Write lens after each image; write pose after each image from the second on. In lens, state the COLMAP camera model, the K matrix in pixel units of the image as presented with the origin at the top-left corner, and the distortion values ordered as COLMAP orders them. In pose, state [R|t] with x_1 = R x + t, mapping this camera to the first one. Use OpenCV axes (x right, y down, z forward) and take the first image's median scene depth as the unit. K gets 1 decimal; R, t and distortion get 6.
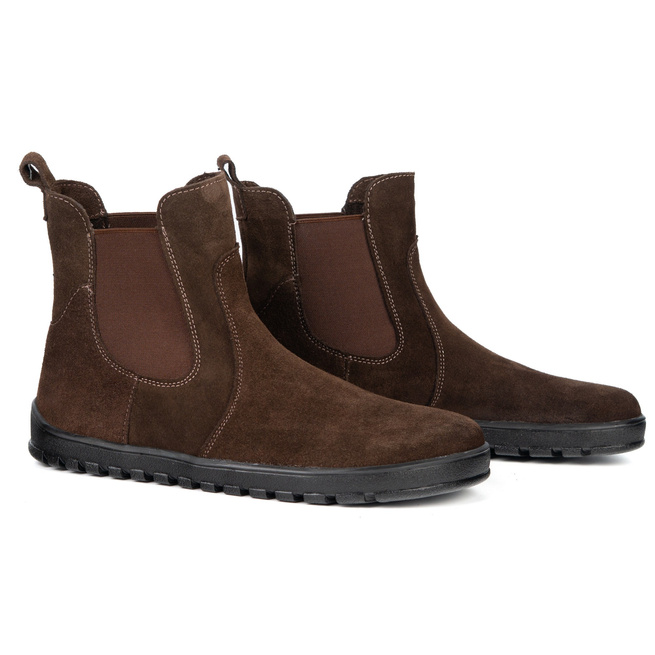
lens RADIAL K [[2733.0, 0, 327.5], [0, 2733.0, 327.5], [0, 0, 1]] dist [0.077422, 4.554732]
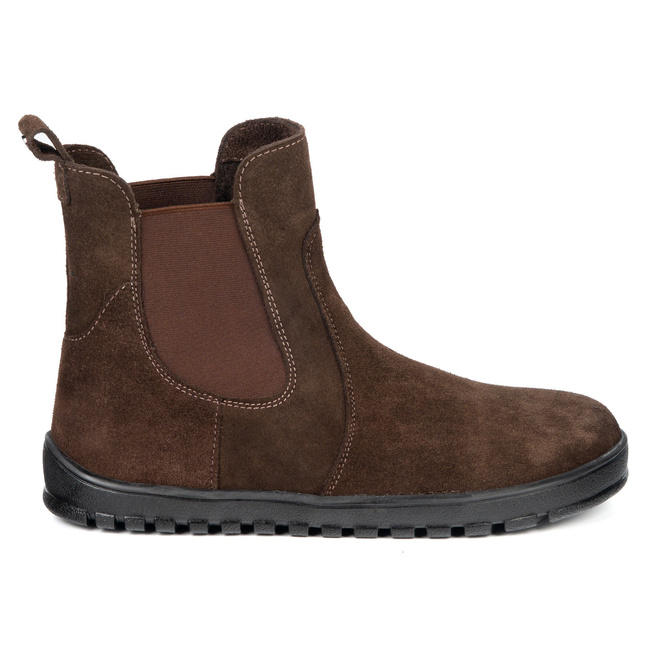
lens RADIAL K [[2733.0, 0, 327.5], [0, 2733.0, 327.5], [0, 0, 1]] dist [0.077422, 4.554732]
pose [[0.920763, -0.114001, 0.373093, -0.322409], [0.084554, 0.991935, 0.094419, -0.070739], [-0.380848, -0.055391, 0.922977, 0.291594]]
